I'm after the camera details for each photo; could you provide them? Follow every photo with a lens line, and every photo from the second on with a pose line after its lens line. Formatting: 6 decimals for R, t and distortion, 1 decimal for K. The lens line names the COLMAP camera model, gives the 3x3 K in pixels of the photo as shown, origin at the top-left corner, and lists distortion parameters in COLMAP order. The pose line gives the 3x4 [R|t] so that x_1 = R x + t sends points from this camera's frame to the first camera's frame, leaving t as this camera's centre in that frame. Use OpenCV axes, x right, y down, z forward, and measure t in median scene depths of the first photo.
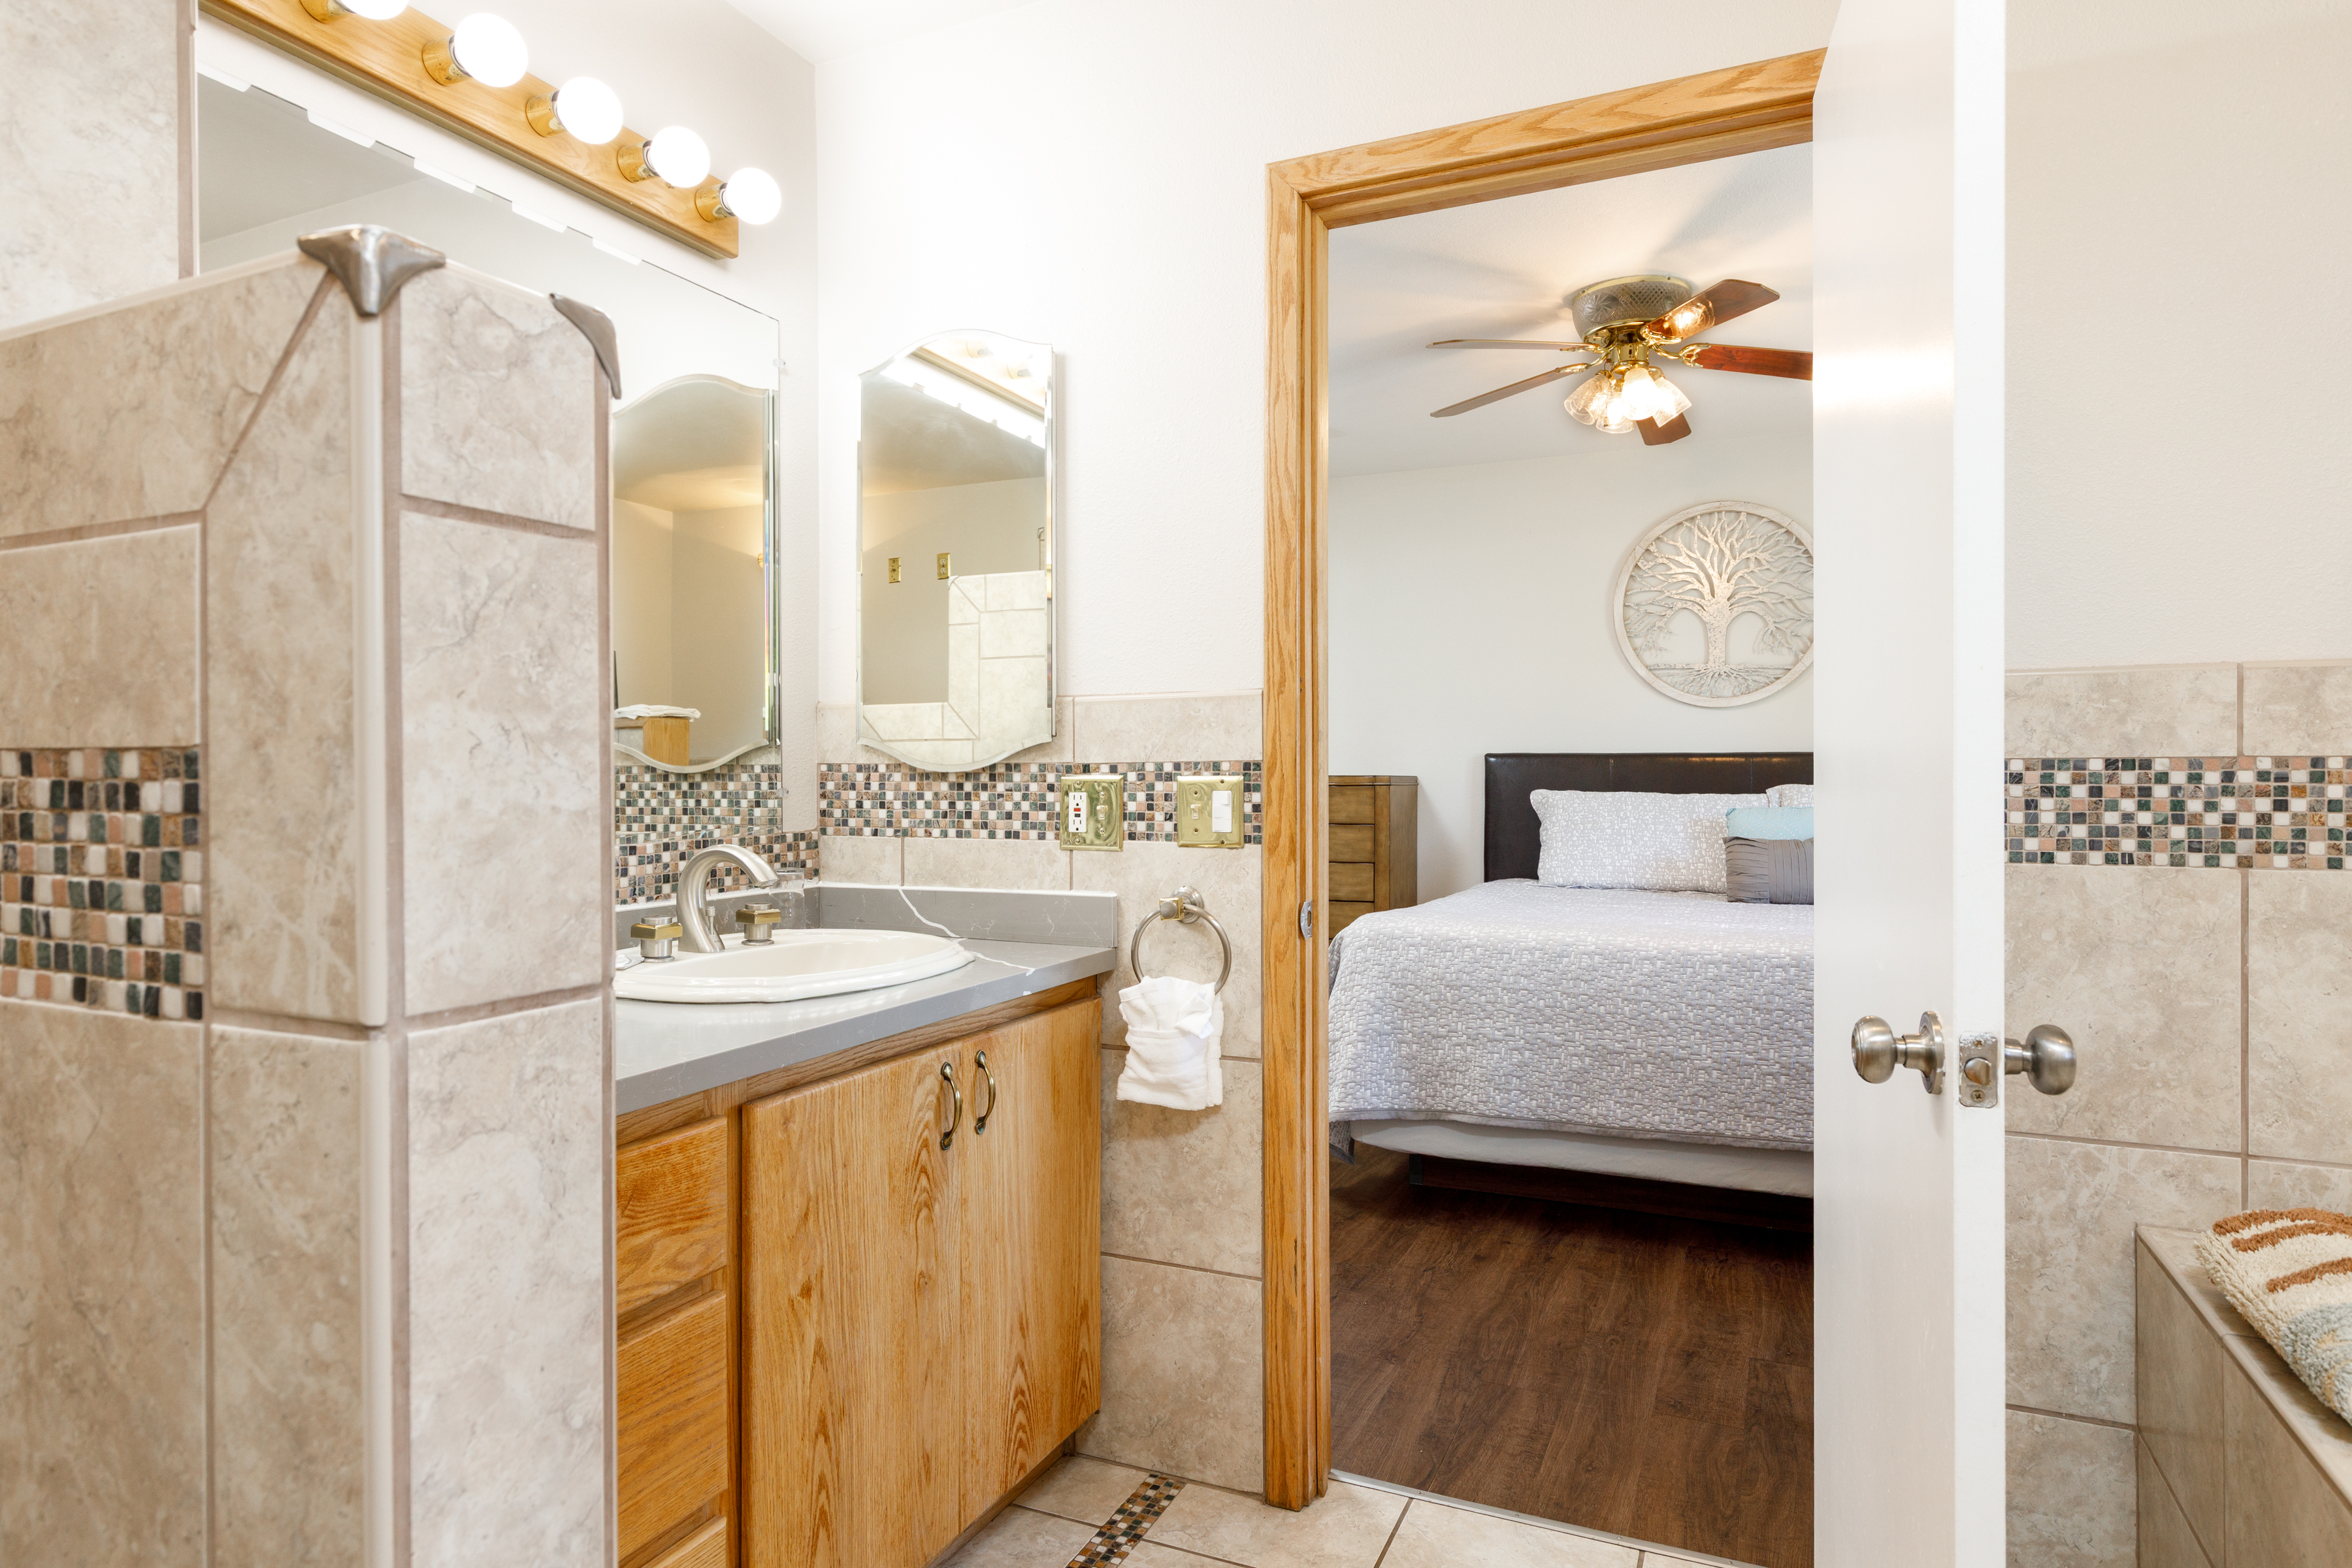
lens RADIAL K [[1303.4, 0, 1177.4], [0, 1303.4, 780.4], [0, 0, 1]] dist [0.000987, -0.000070]
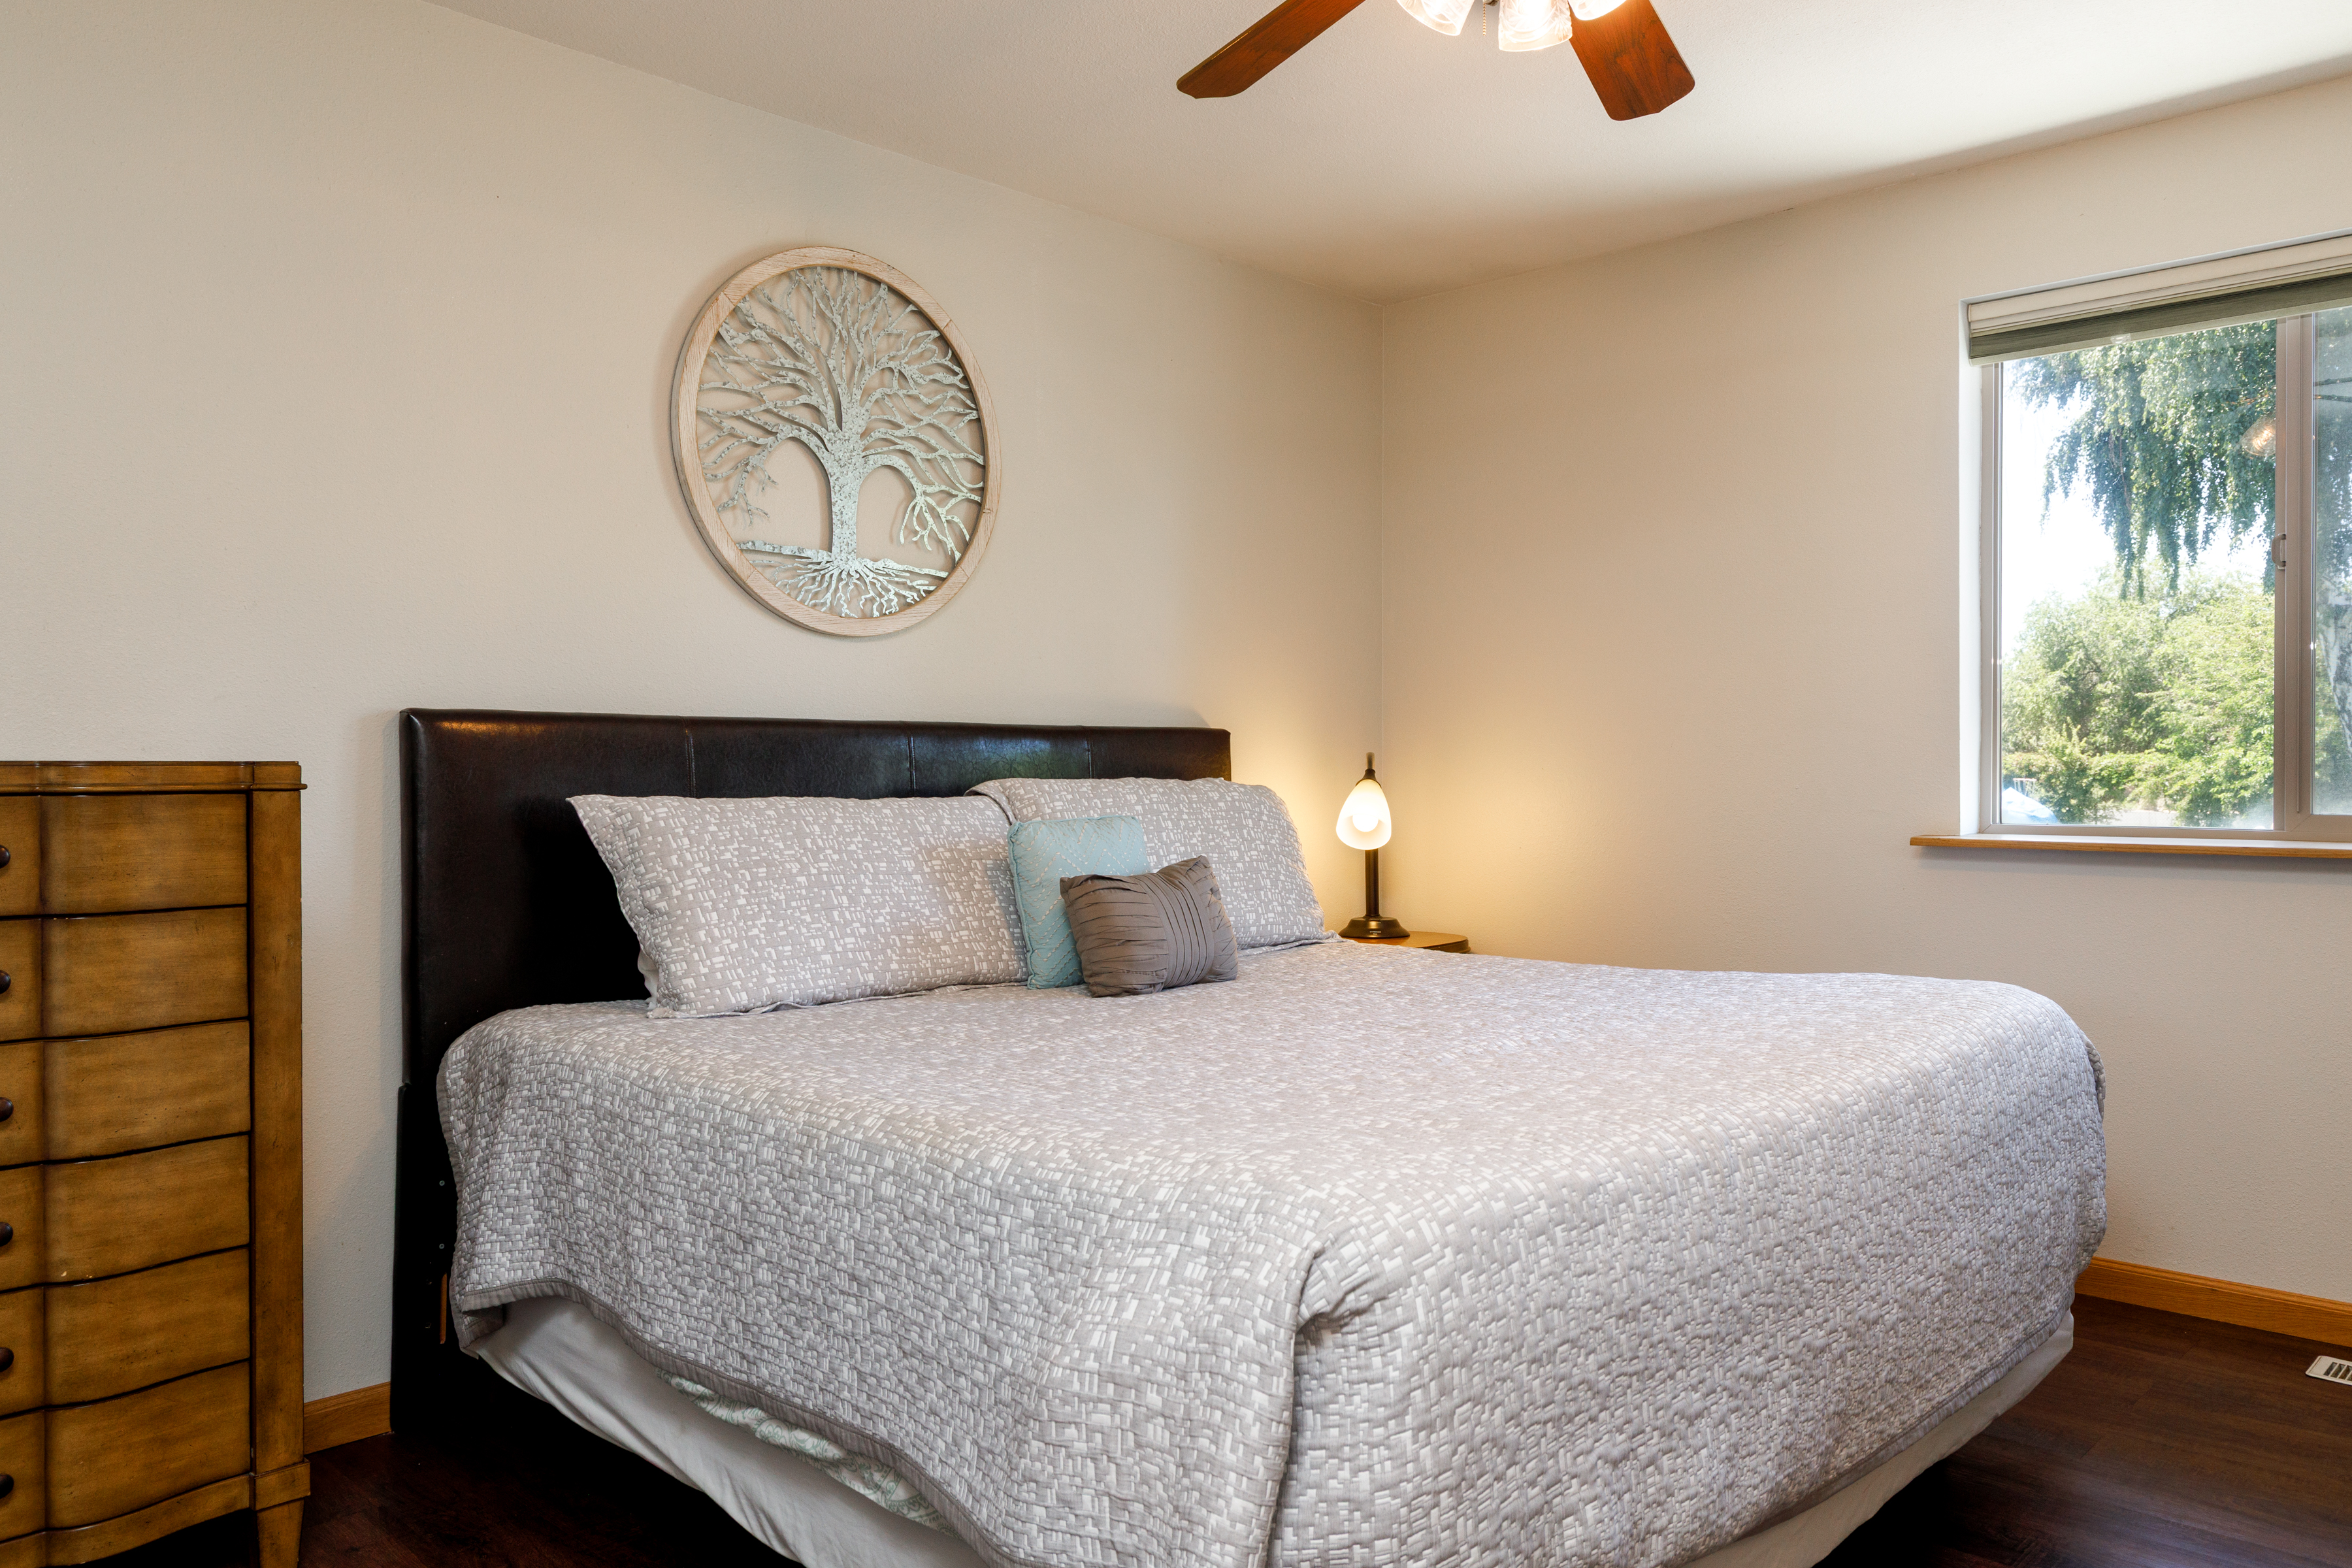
lens RADIAL K [[1671.2, 0, 1176.9], [0, 1671.2, 780.6], [0, 0, 1]] dist [0.001662, 0.000085]
pose [[0.313363, -0.006645, 0.949610, -0.285025], [0.008131, 0.999958, 0.004314, 0.001908], [-0.949599, 0.006370, 0.313404, 0.973591]]
